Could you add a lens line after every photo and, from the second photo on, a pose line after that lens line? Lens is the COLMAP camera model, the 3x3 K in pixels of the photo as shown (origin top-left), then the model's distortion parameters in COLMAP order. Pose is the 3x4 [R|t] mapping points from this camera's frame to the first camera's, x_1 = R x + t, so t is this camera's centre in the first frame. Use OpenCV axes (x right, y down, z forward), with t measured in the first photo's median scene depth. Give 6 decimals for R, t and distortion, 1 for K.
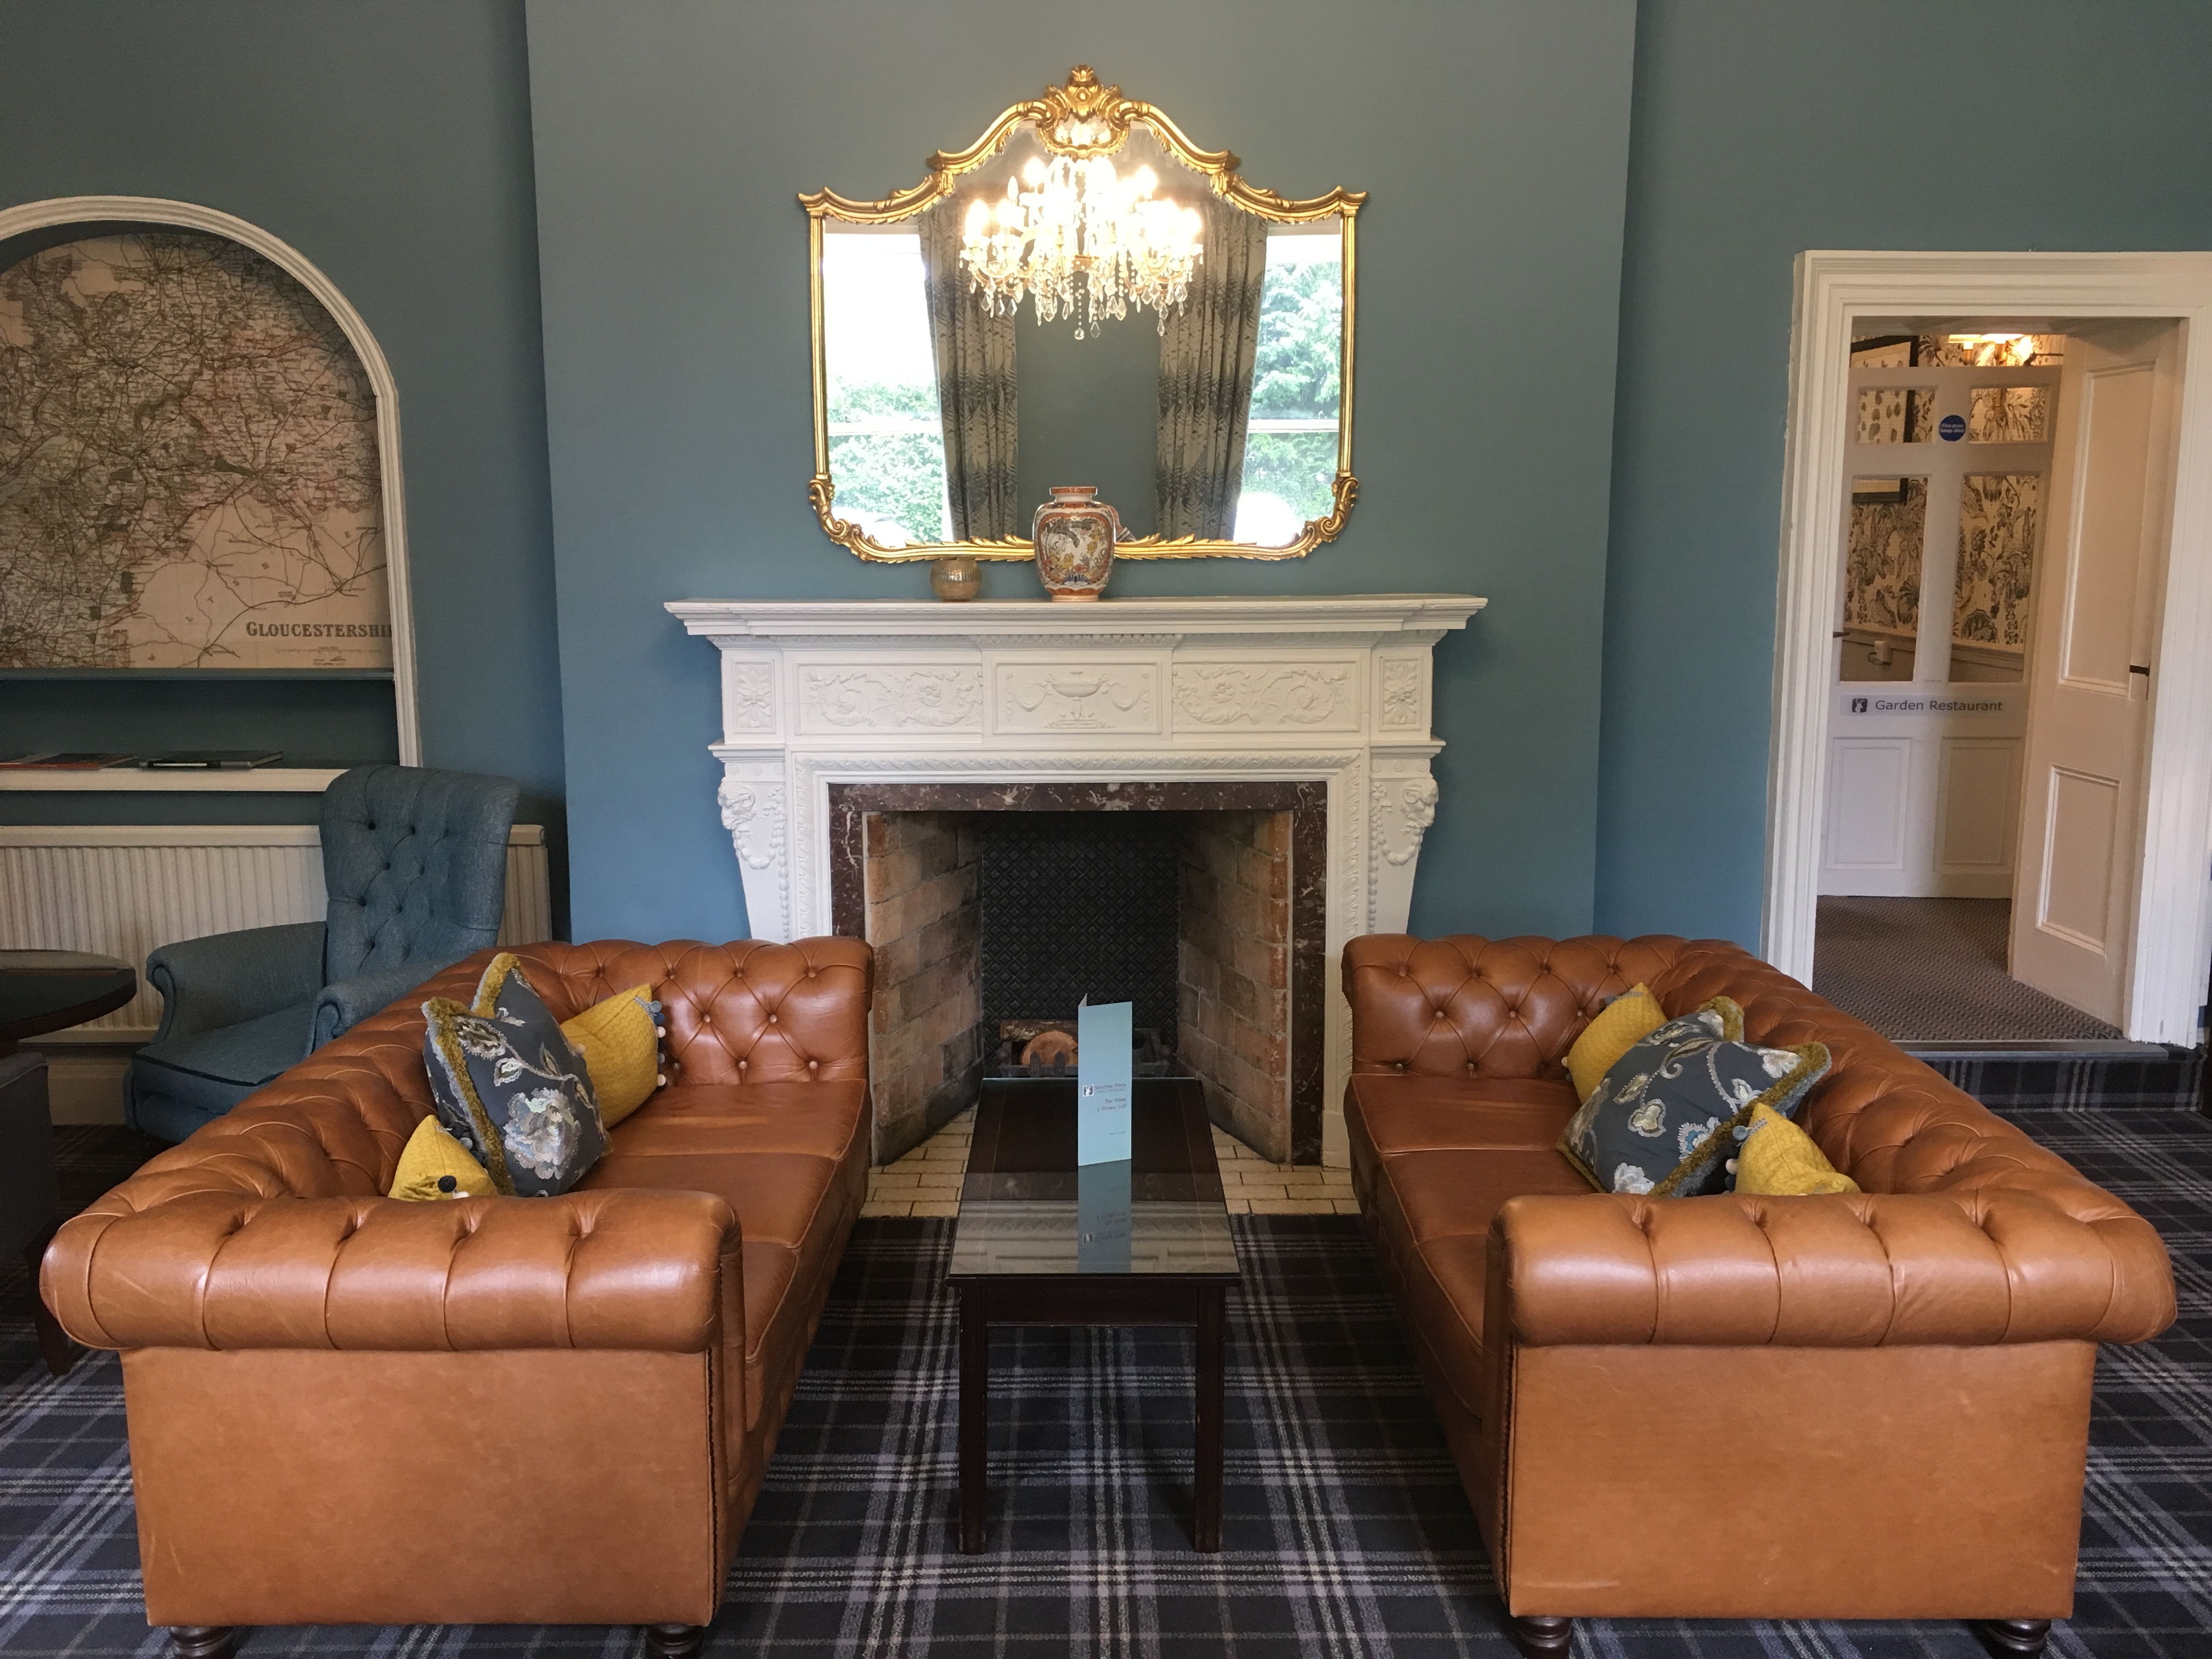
lens RADIAL K [[1871.7, 0, 1106.0], [0, 1871.7, 829.5], [0, 0, 1]] dist [0.055785, -0.063535]
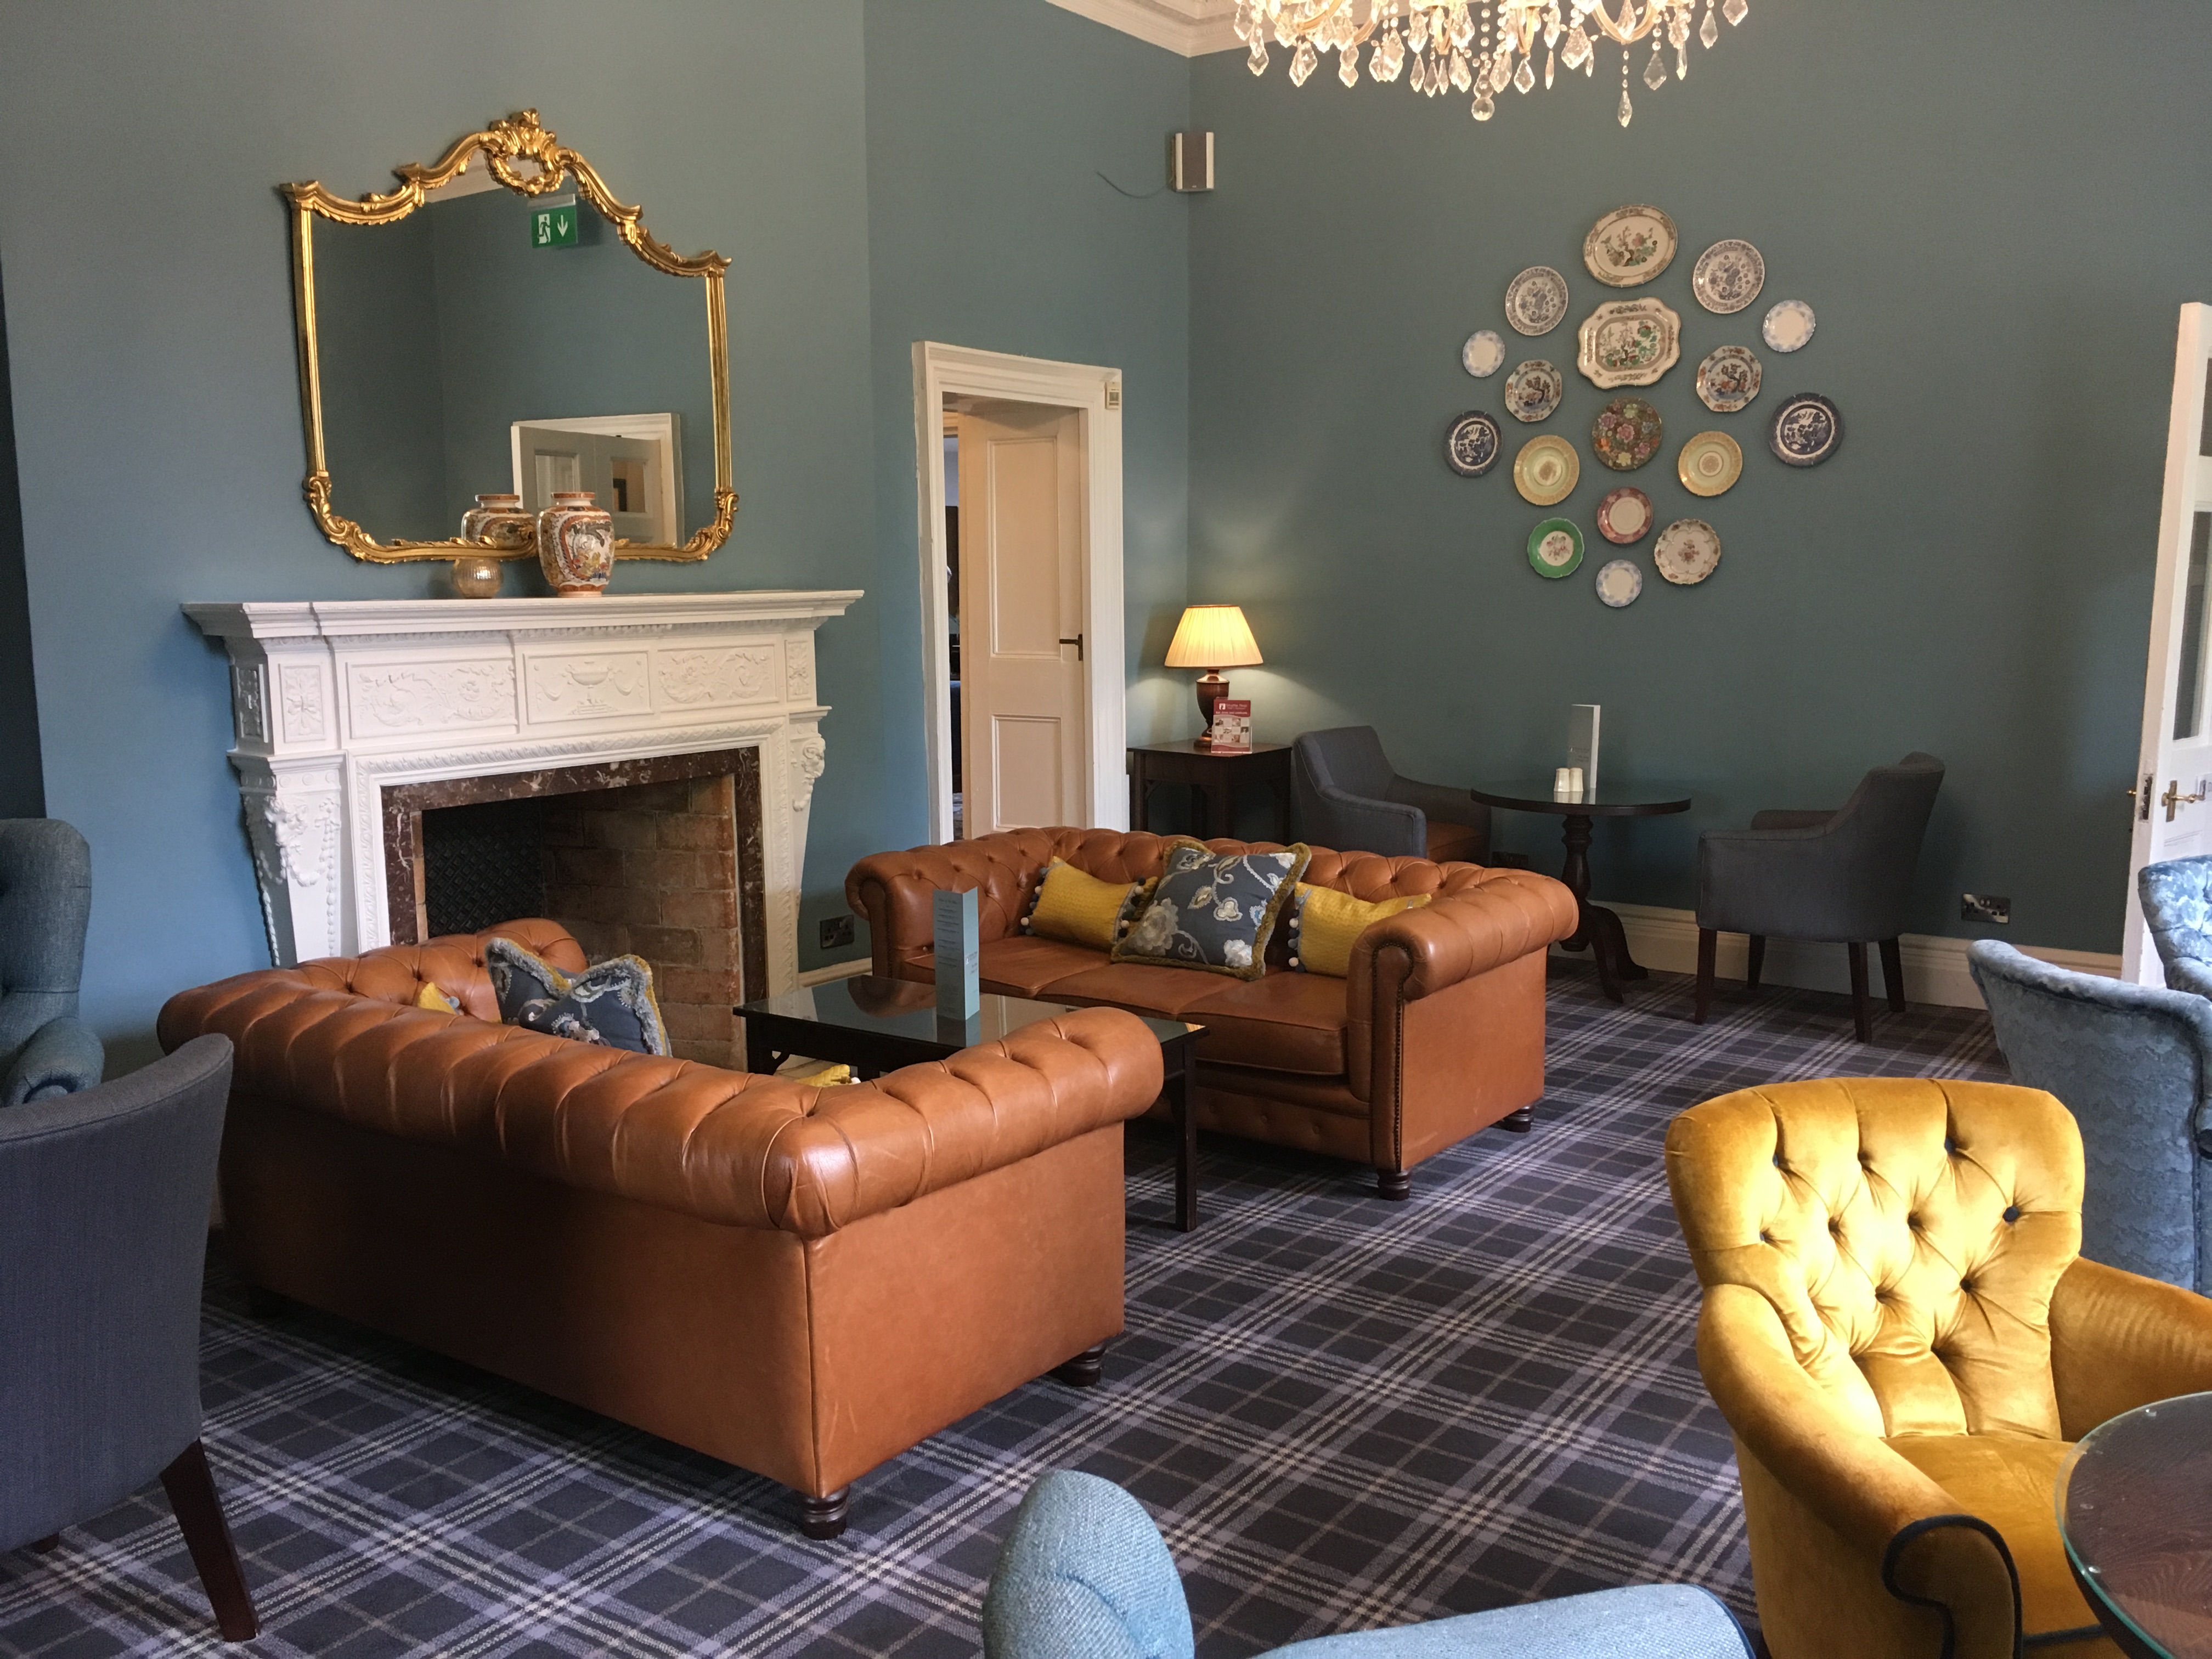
lens RADIAL K [[1871.7, 0, 1106.0], [0, 1871.7, 829.5], [0, 0, 1]] dist [0.055785, -0.063535]
pose [[0.595240, -0.112034, 0.795699, -0.708056], [0.135964, 0.989997, 0.037680, 0.012144], [-0.791961, 0.085758, 0.604518, 0.105676]]
